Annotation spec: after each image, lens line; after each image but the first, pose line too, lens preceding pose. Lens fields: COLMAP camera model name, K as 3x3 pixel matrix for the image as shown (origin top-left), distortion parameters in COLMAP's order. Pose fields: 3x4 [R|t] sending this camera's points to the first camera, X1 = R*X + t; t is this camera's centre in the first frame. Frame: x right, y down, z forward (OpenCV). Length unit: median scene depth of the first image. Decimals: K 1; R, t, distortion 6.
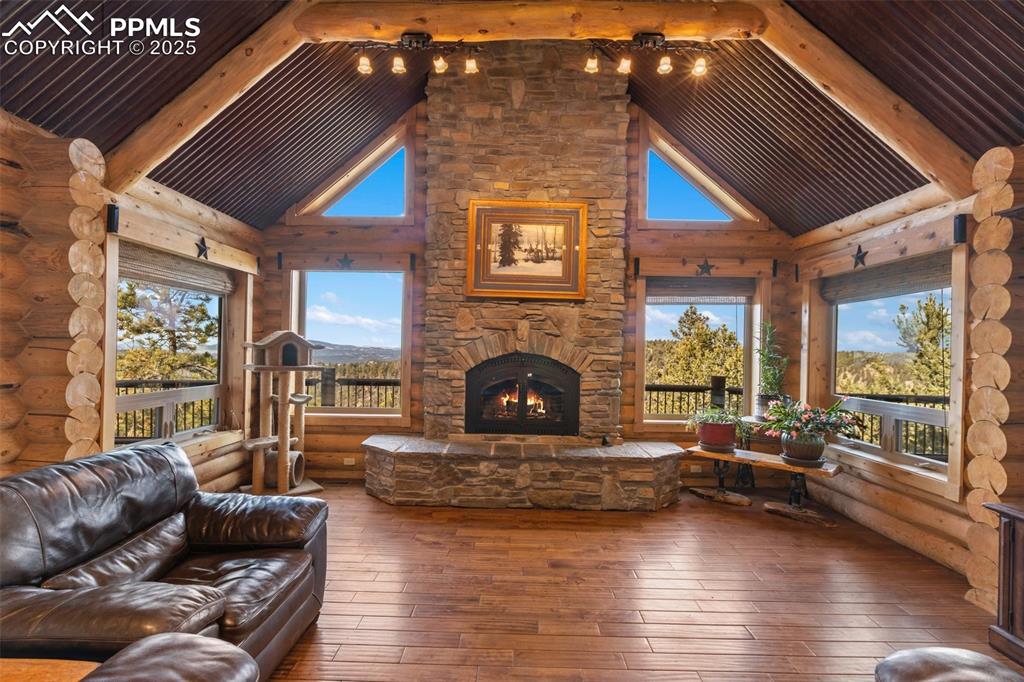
lens RADIAL K [[480.7, 0, 509.7], [0, 480.7, 348.9], [0, 0, 1]] dist [-0.002831, 0.000315]
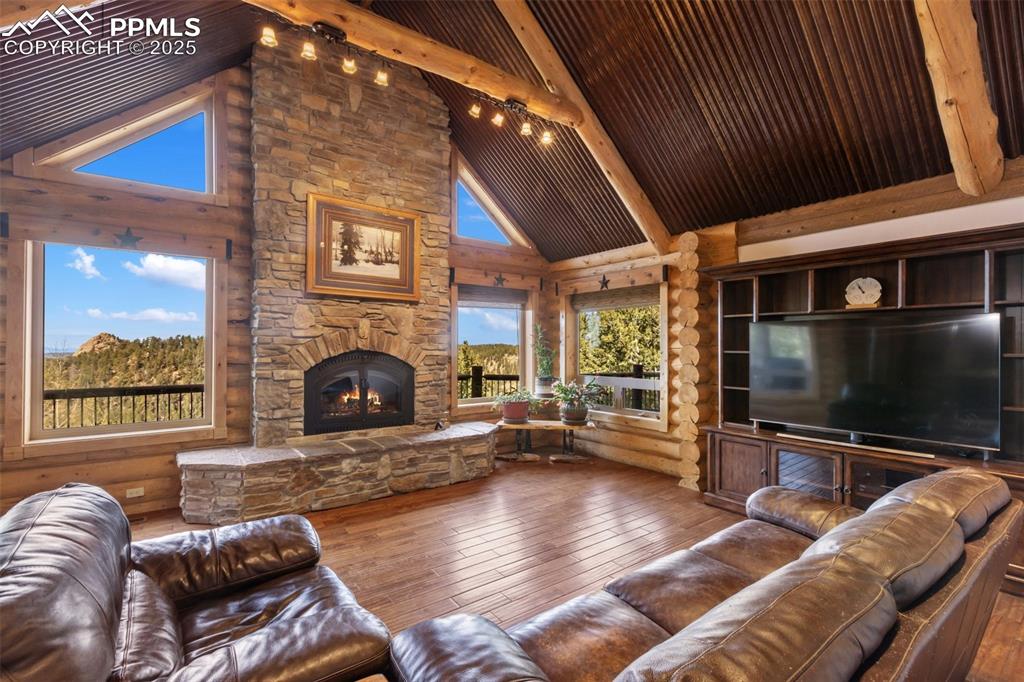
lens RADIAL K [[461.5, 0, 512.0], [0, 461.5, 341.0], [0, 0, 1]] dist [0.001707, 0.000301]
pose [[0.789564, -0.007243, 0.613625, -0.329943], [0.010913, 0.999938, -0.002239, -0.005881], [-0.613571, 0.008464, 0.789594, 0.021621]]
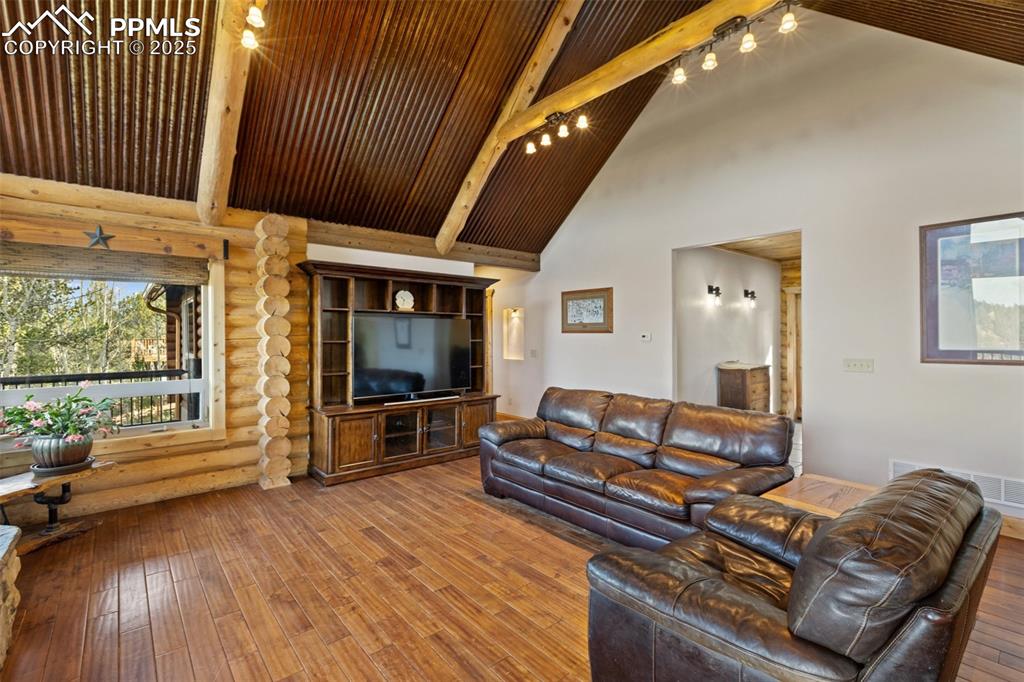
lens RADIAL K [[461.5, 0, 512.0], [0, 461.5, 341.0], [0, 0, 1]] dist [0.001707, 0.000301]
pose [[-0.662033, -0.017115, 0.749279, -0.433107], [-0.006193, 0.999830, 0.017367, -0.003000], [-0.749449, 0.006857, -0.662027, 0.822107]]
